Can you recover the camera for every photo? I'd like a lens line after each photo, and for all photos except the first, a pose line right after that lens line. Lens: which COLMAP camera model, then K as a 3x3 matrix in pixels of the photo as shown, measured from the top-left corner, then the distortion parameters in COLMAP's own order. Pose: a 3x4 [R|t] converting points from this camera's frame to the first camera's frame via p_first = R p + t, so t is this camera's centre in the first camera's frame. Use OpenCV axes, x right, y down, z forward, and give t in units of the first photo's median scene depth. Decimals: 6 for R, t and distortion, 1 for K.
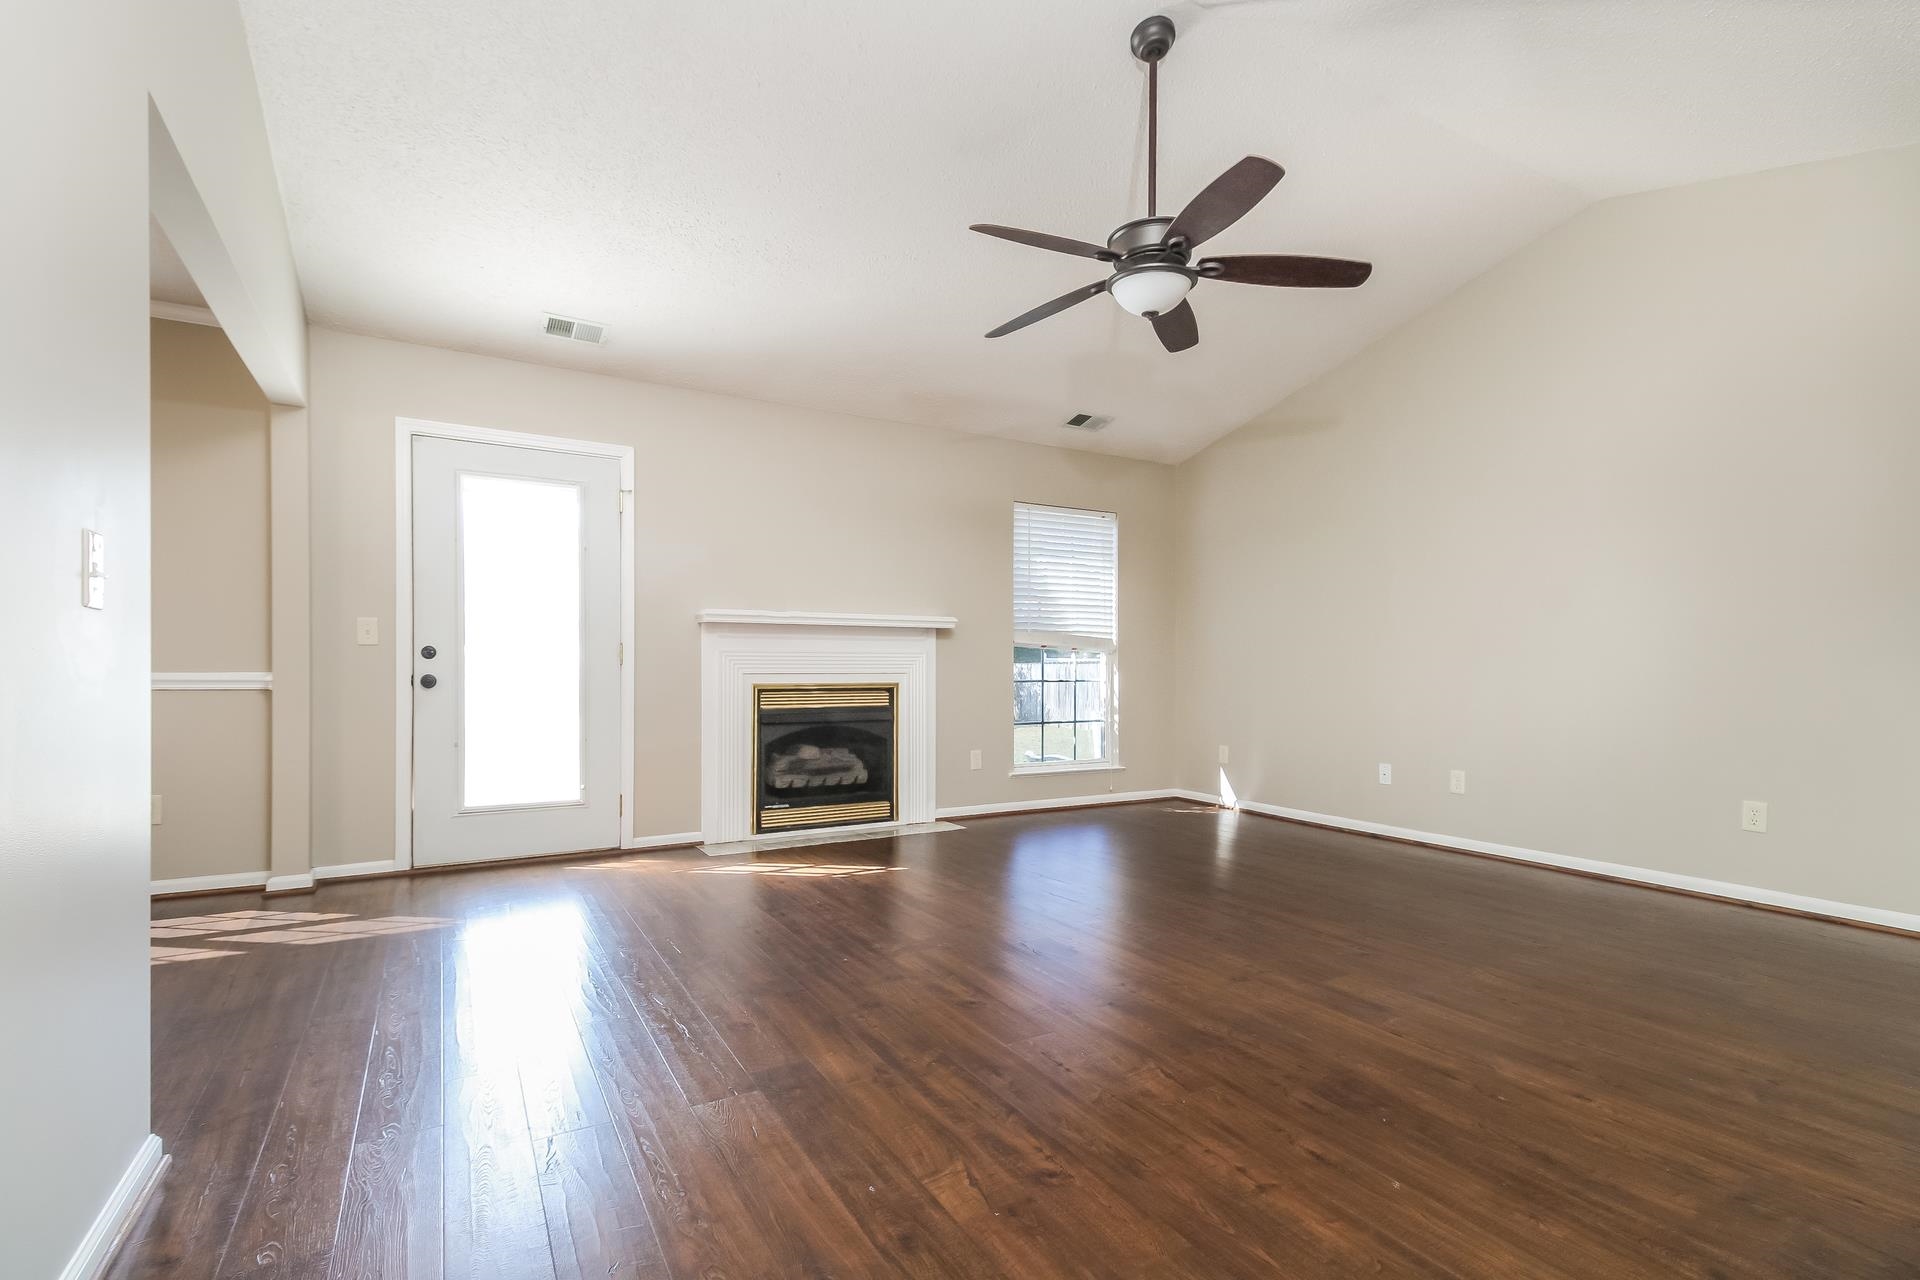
lens RADIAL K [[889.8, 0, 953.5], [0, 889.8, 664.6], [0, 0, 1]] dist [0.037037, -0.000187]
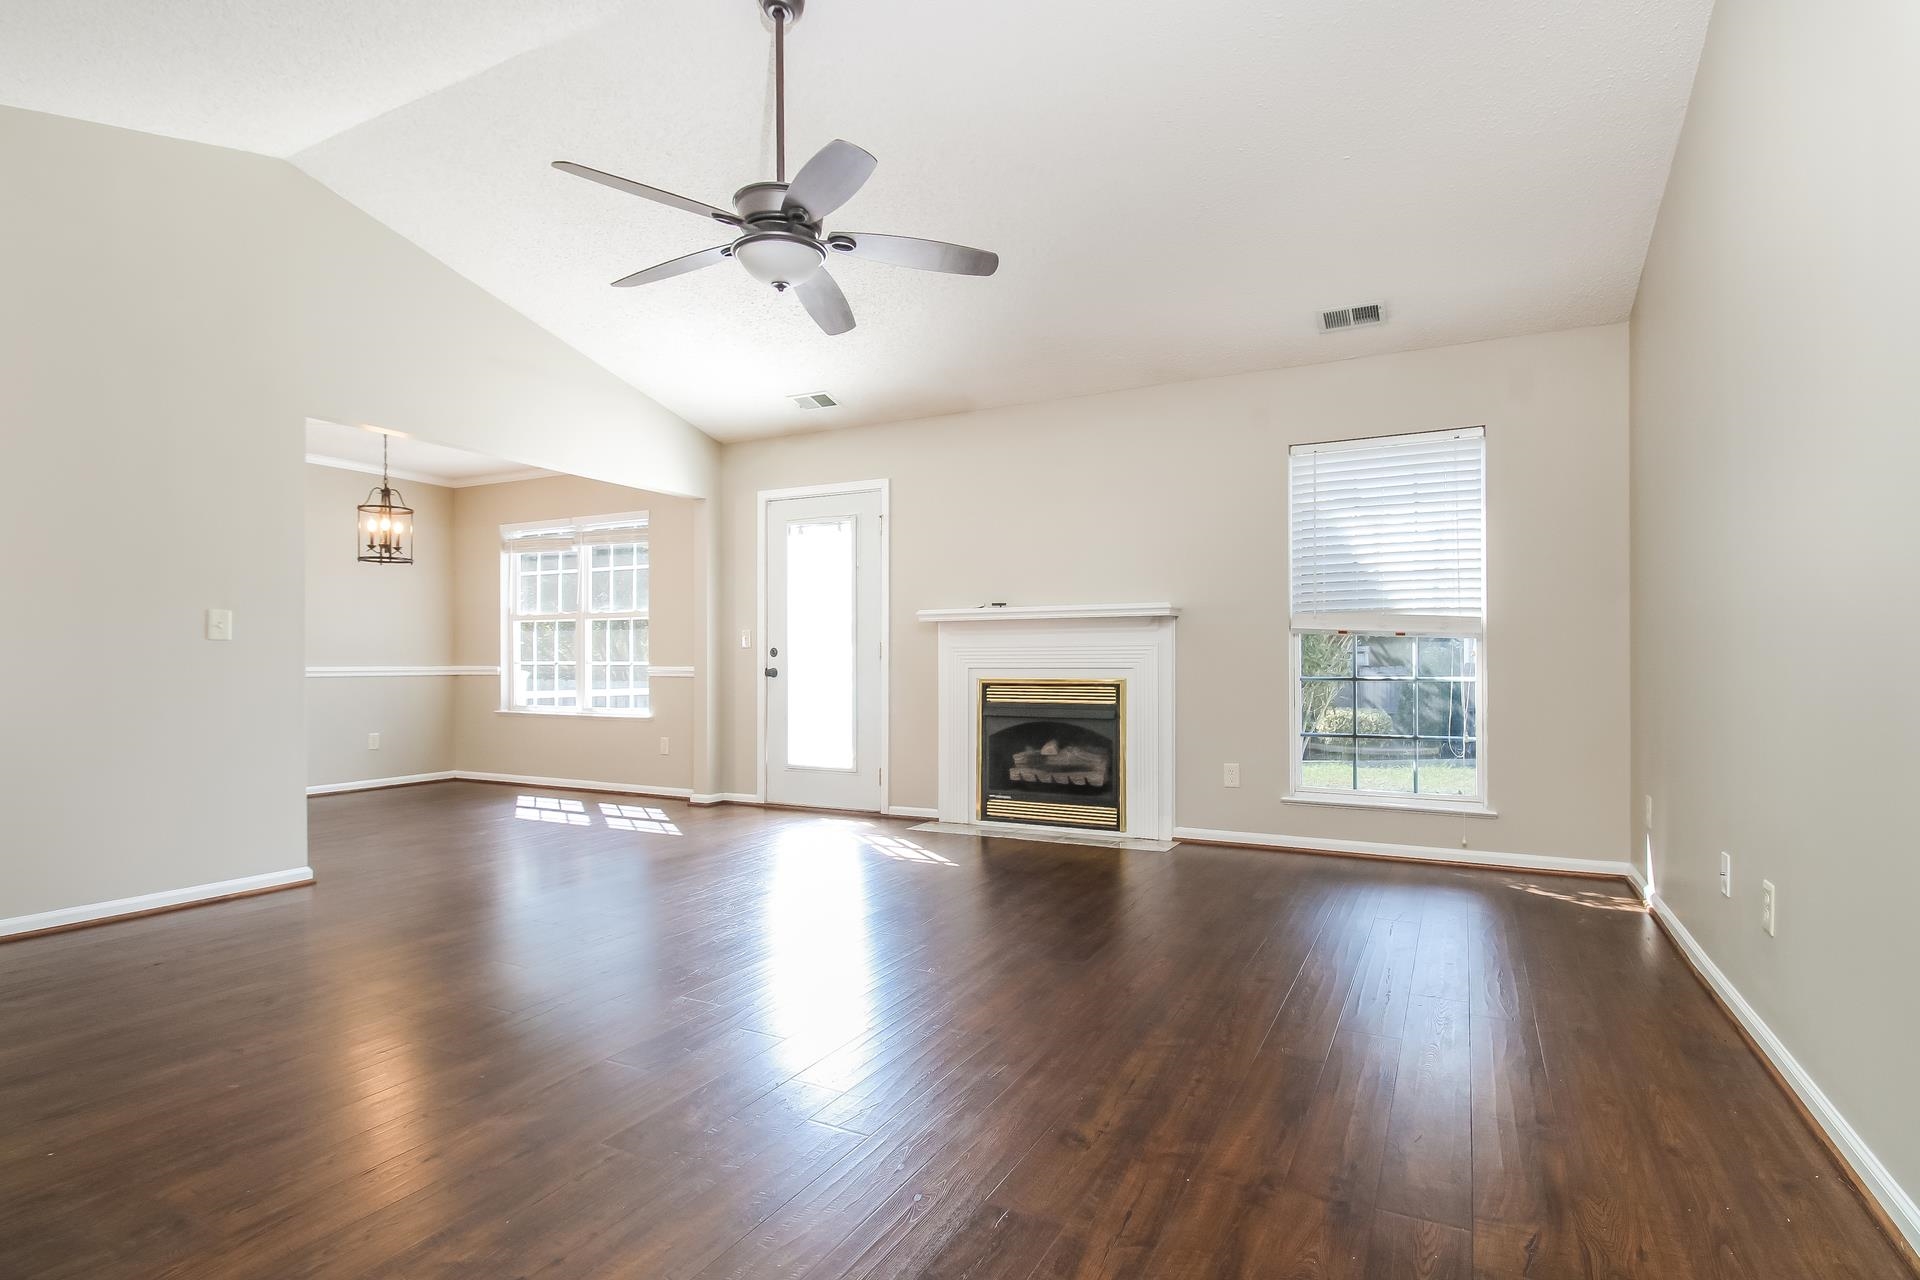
lens RADIAL K [[944.2, 0, 991.9], [0, 944.2, 662.4], [0, 0, 1]] dist [-0.000374, -0.000184]
pose [[0.552143, -0.003158, -0.833744, 0.697629], [0.007927, 0.999968, 0.001462, 0.001488], [0.833712, -0.007416, 0.552150, 0.381925]]
